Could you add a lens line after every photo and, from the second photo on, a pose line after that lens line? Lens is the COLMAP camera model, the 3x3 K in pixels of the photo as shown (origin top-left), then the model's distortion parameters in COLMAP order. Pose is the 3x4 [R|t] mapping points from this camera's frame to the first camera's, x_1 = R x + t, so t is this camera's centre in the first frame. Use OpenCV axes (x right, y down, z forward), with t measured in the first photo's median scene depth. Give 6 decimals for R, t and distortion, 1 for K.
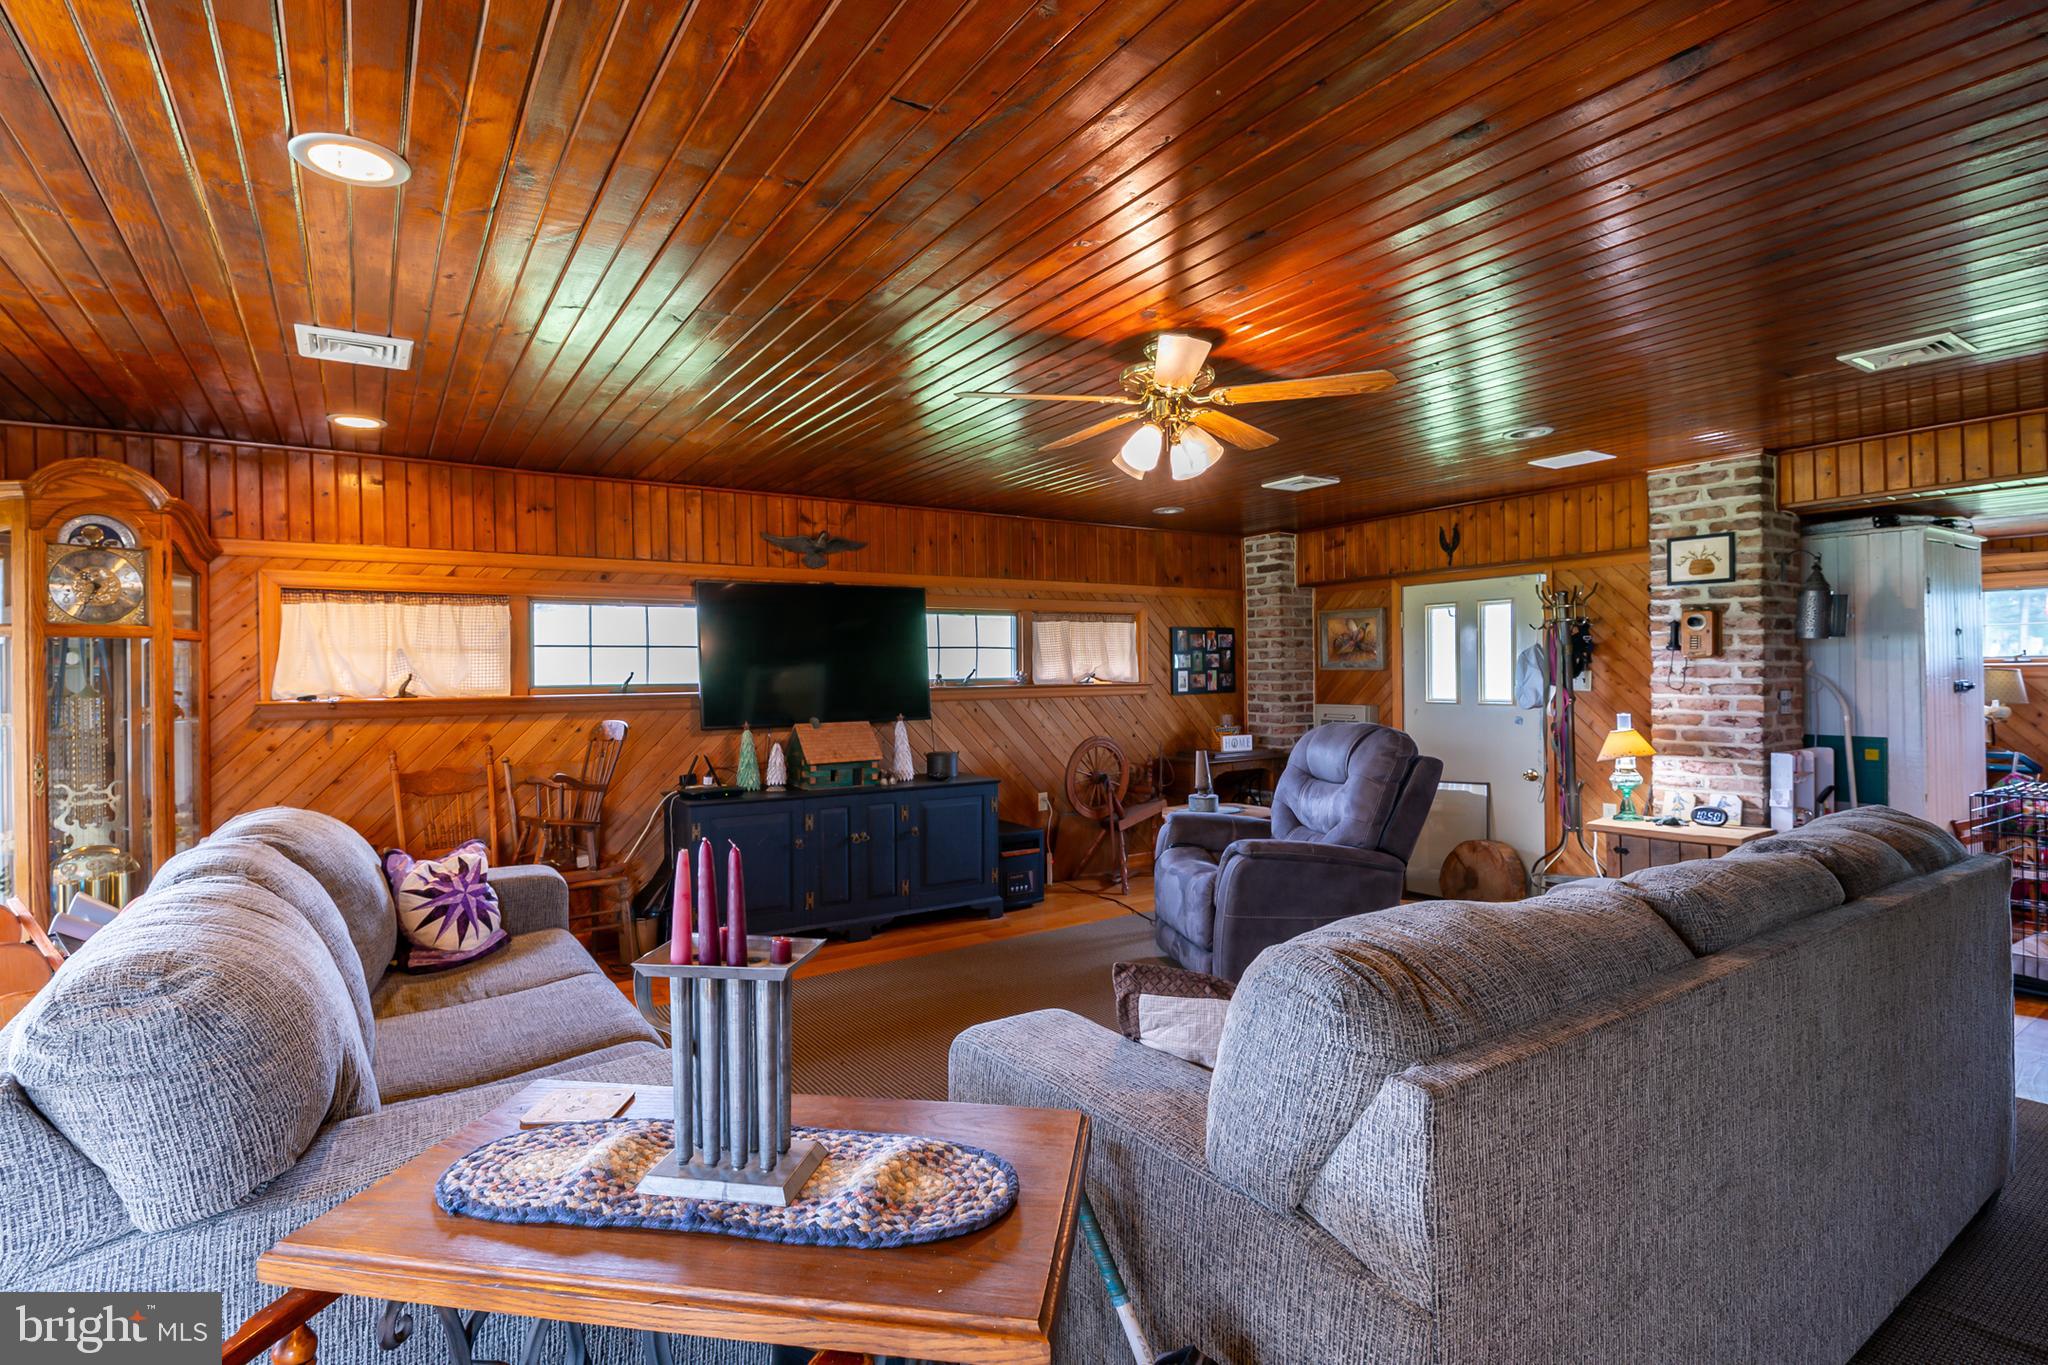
lens RADIAL K [[986.0, 0, 1024.0], [0, 986.0, 682.5], [0, 0, 1]] dist [0.001487, -0.000221]
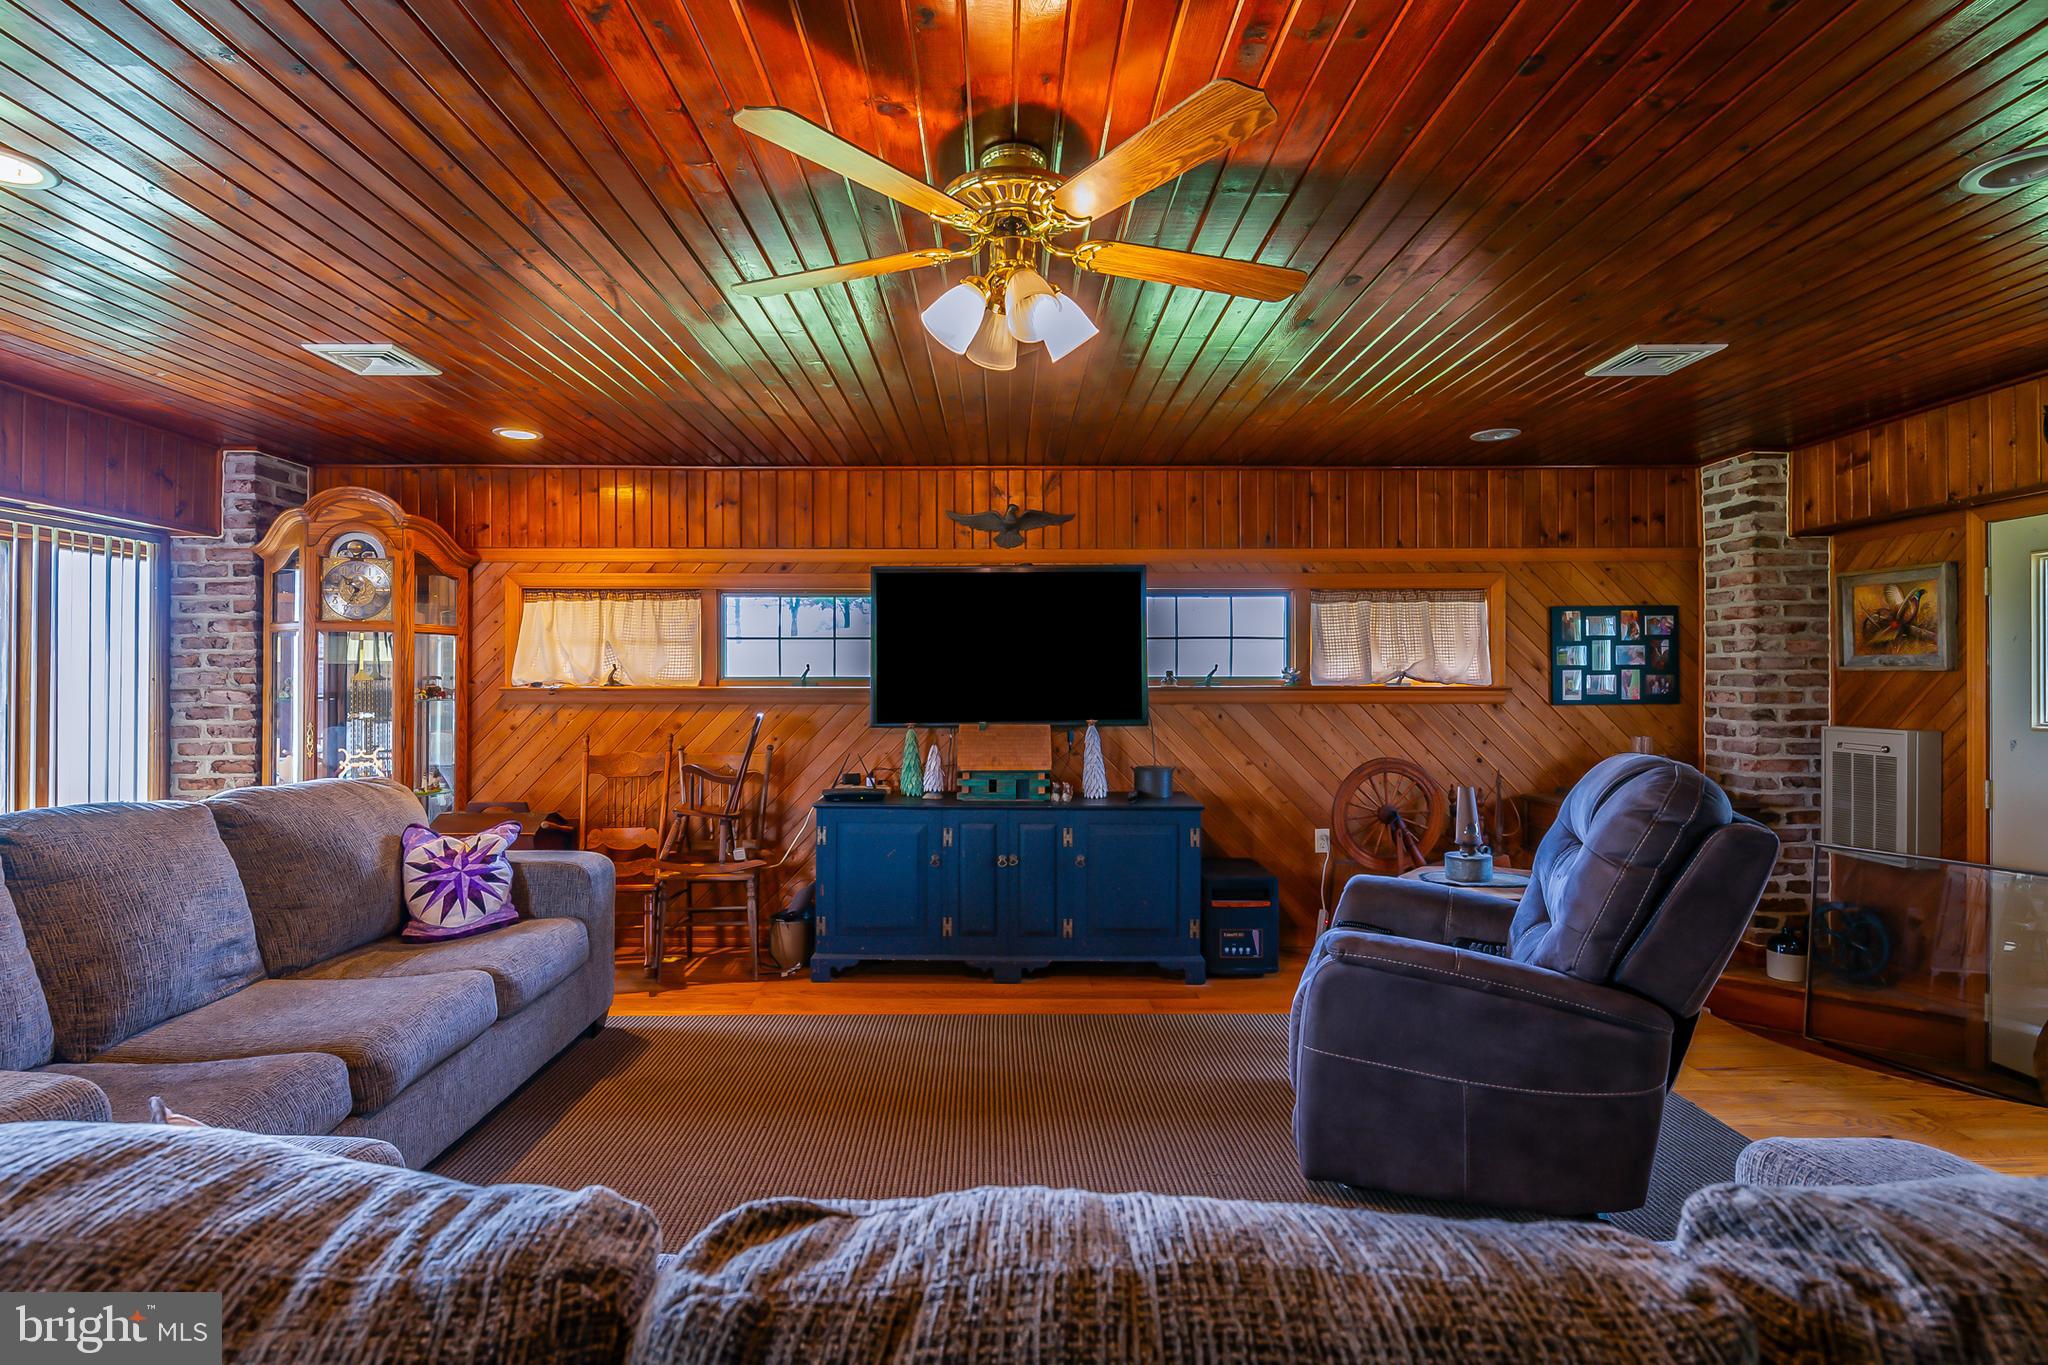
lens RADIAL K [[1020.6, 0, 1024.0], [0, 1020.6, 682.5], [0, 0, 1]] dist [0.000044, -0.000817]
pose [[0.831687, 0.013026, -0.555092, 0.288220], [-0.015626, 0.999878, 0.000051, 0.003303], [0.555024, 0.008632, 0.831789, 0.243412]]
